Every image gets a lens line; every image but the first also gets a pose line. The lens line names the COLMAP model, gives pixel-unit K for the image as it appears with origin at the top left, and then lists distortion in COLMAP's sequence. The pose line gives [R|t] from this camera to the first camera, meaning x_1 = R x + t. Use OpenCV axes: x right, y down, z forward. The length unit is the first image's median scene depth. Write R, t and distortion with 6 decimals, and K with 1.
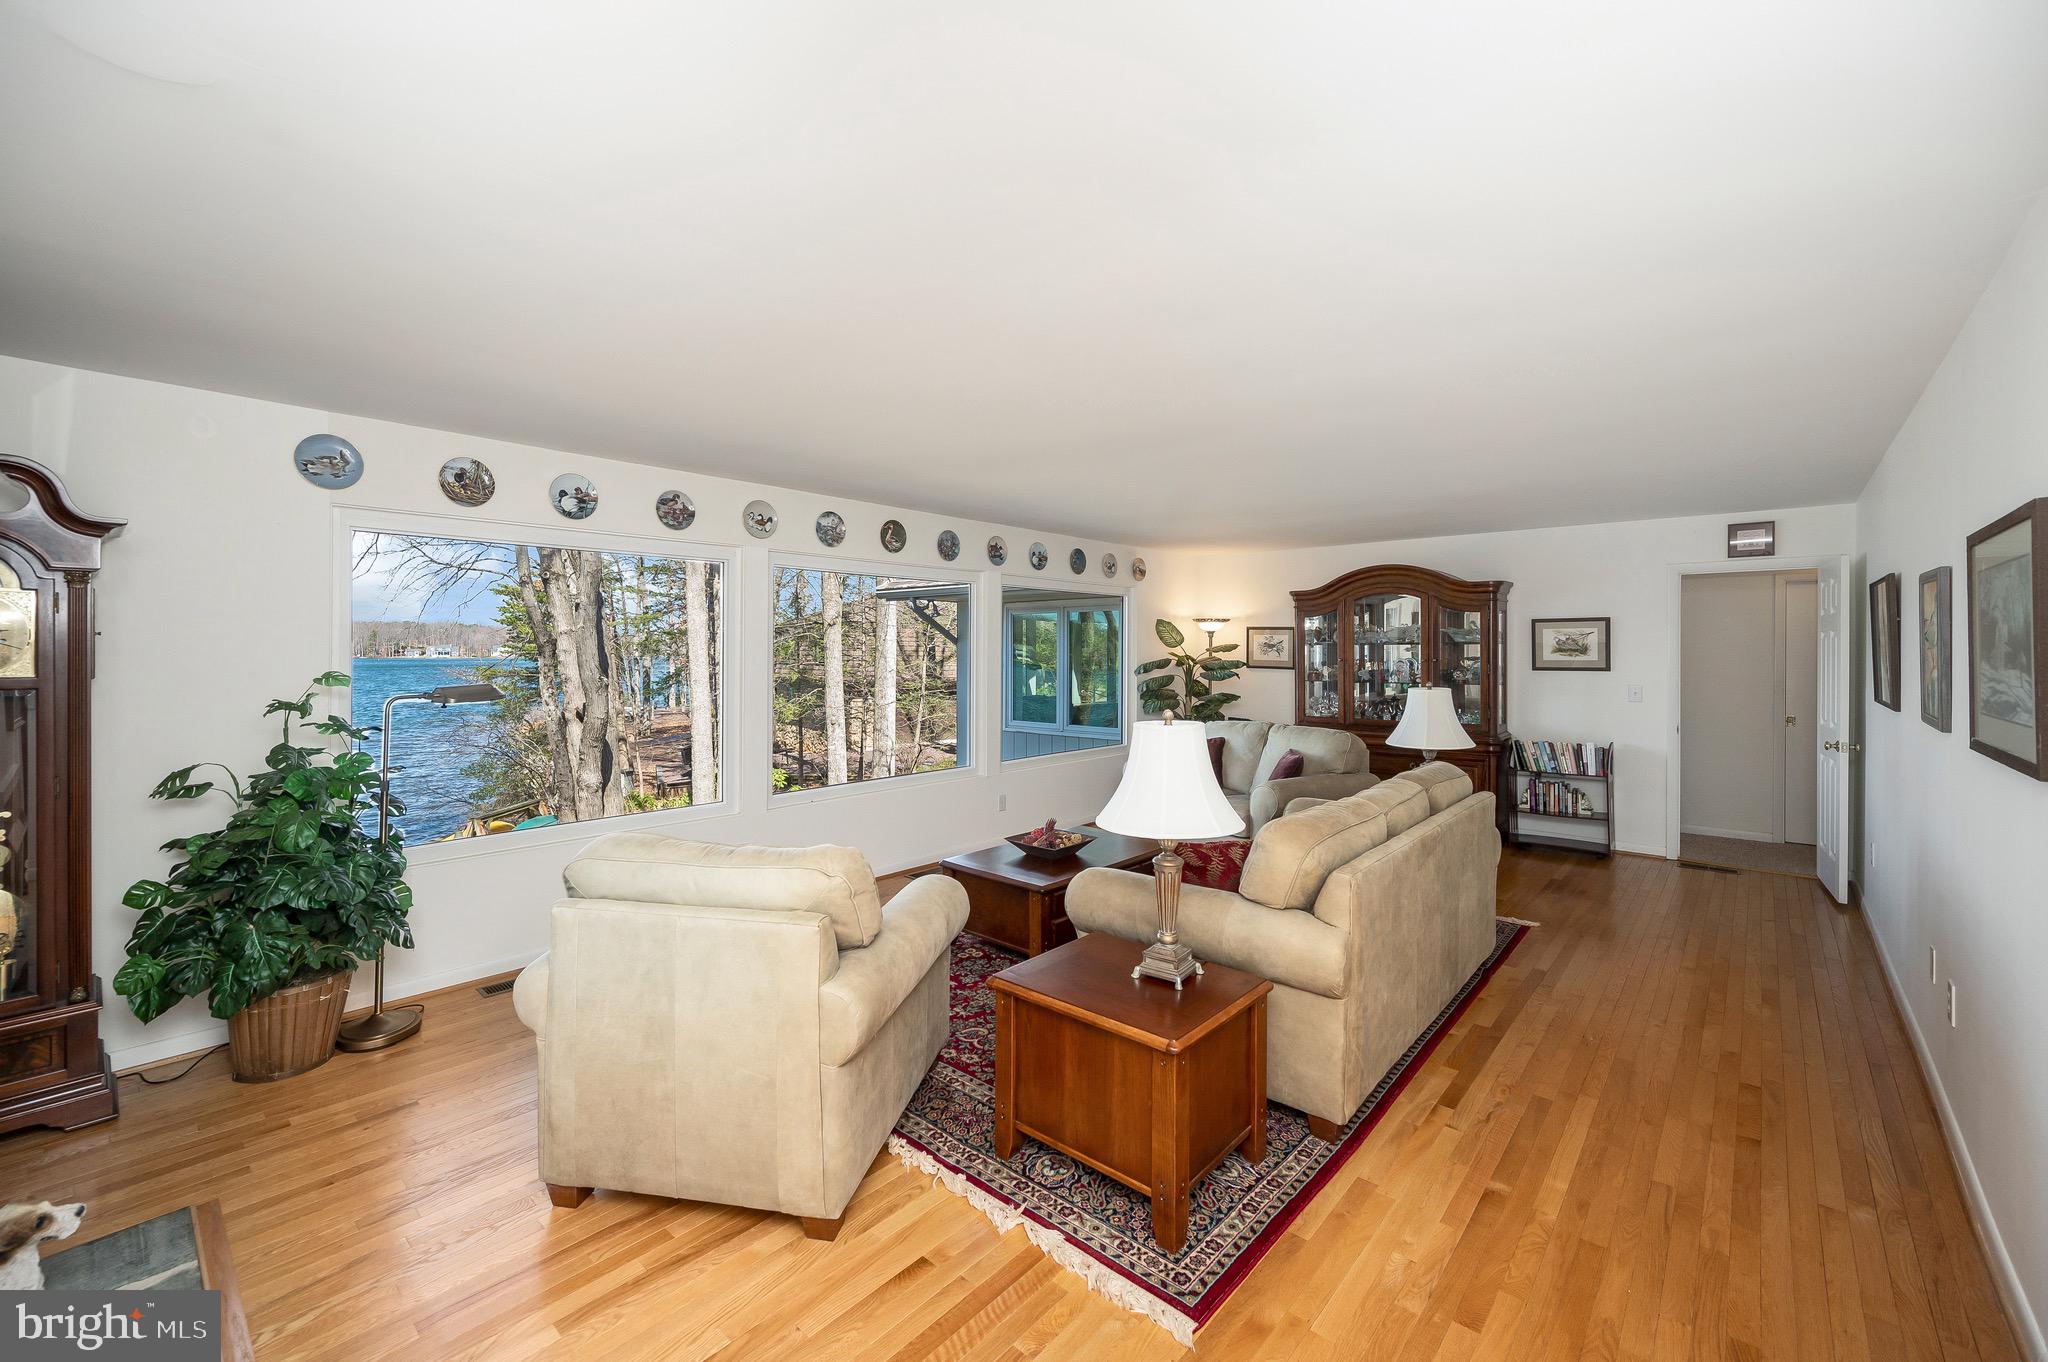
lens RADIAL K [[845.0, 0, 1019.6], [0, 845.0, 664.2], [0, 0, 1]] dist [0.002003, 0.000632]
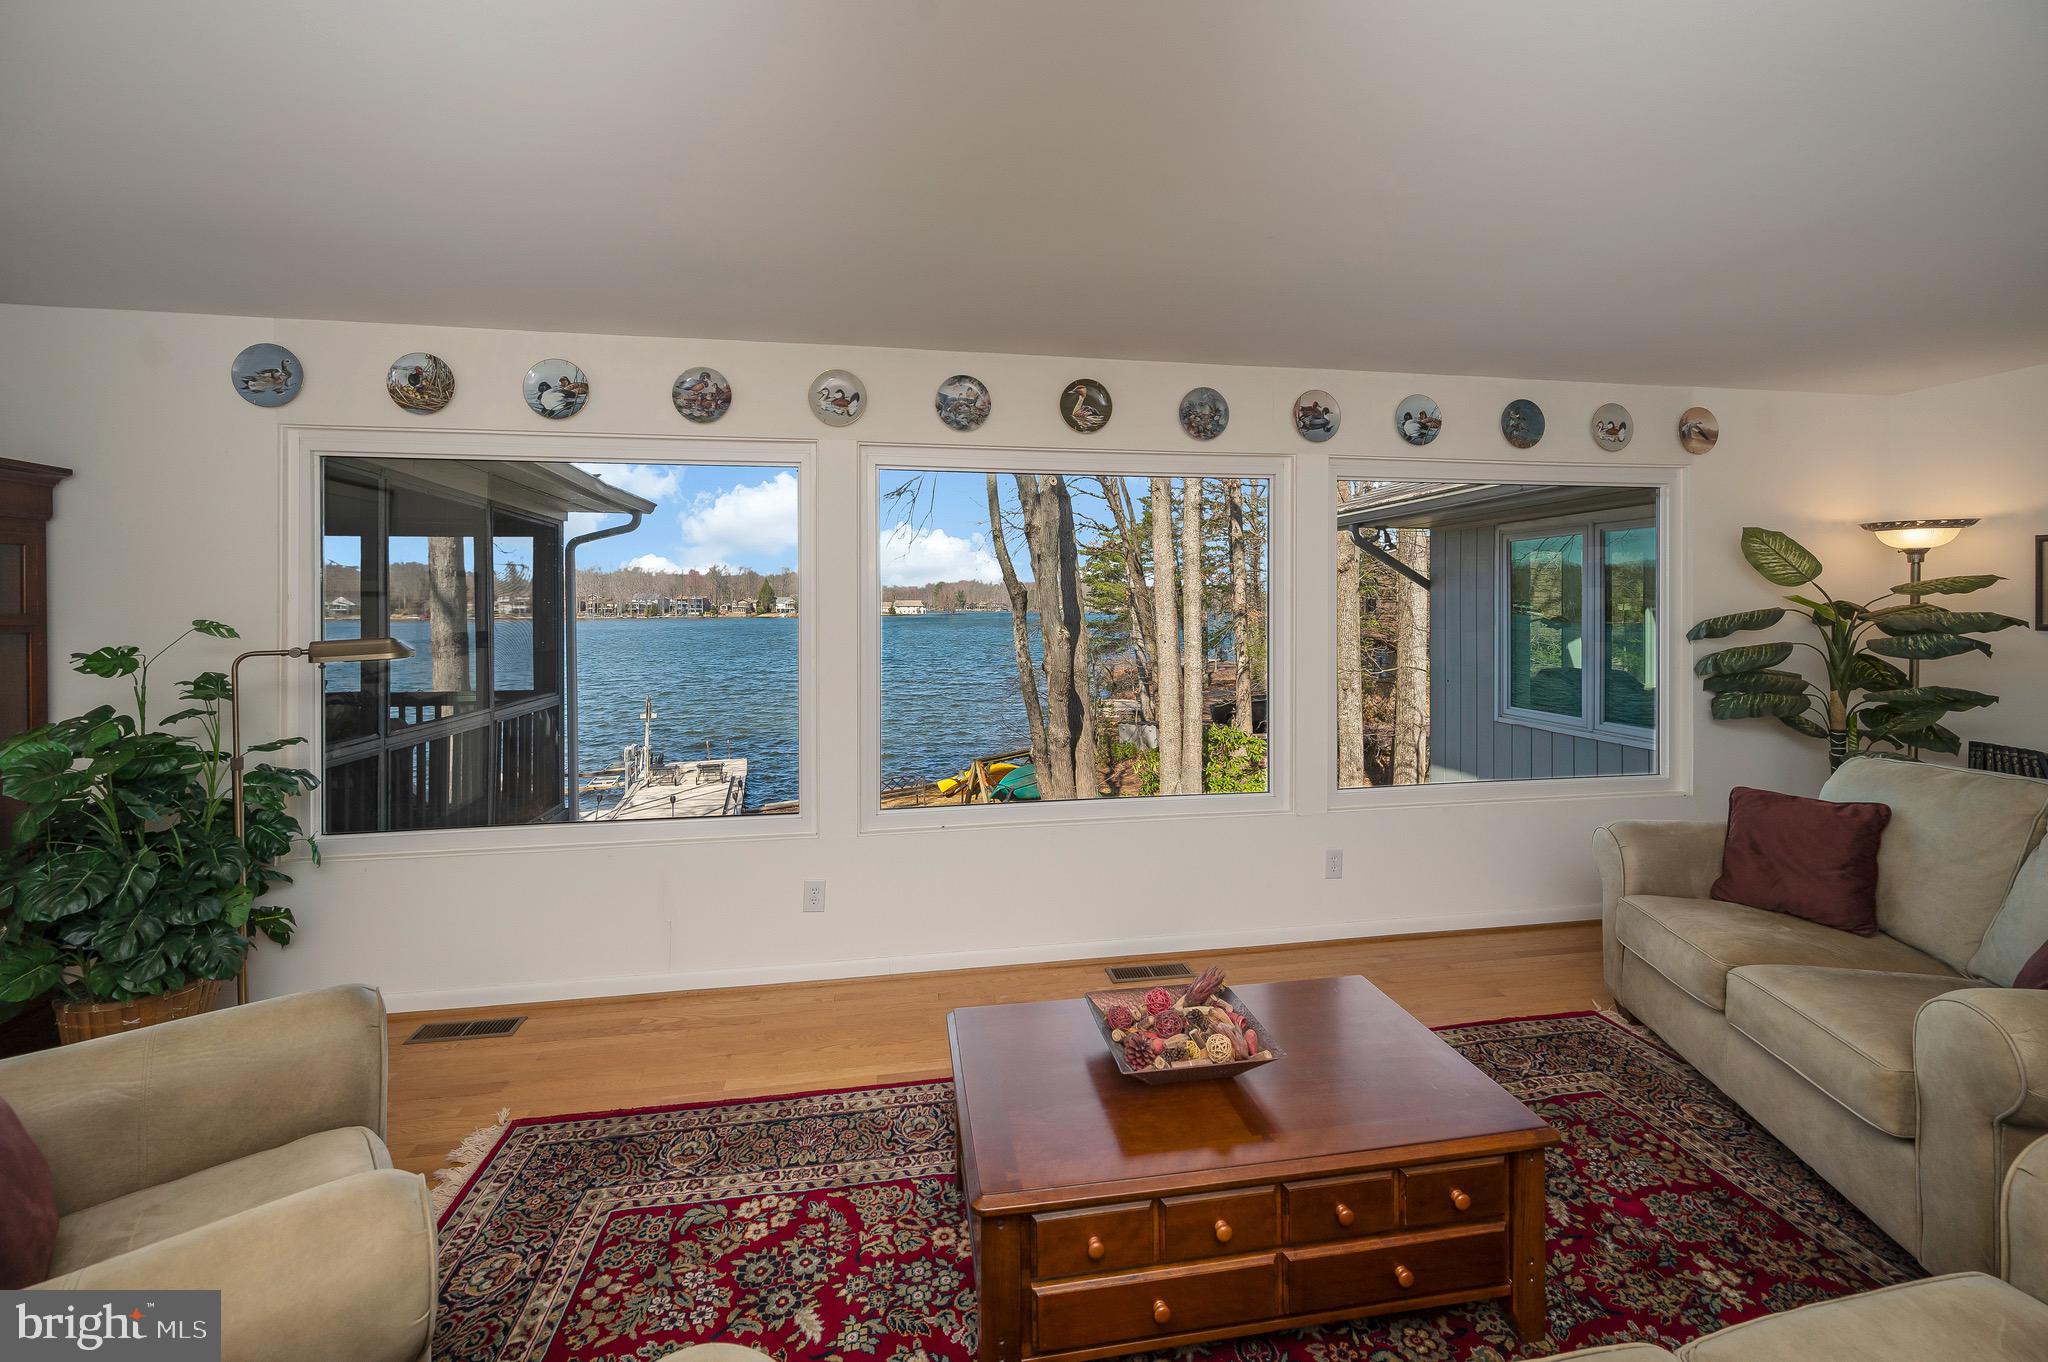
lens RADIAL K [[845.0, 0, 1042.8], [0, 845.0, 613.3], [0, 0, 1]] dist [0.002003, 0.000632]
pose [[0.785533, 0.002020, -0.618817, 0.146227], [-0.005266, 0.999980, -0.003421, -0.000061], [0.618798, 0.005946, 0.785528, 0.364094]]
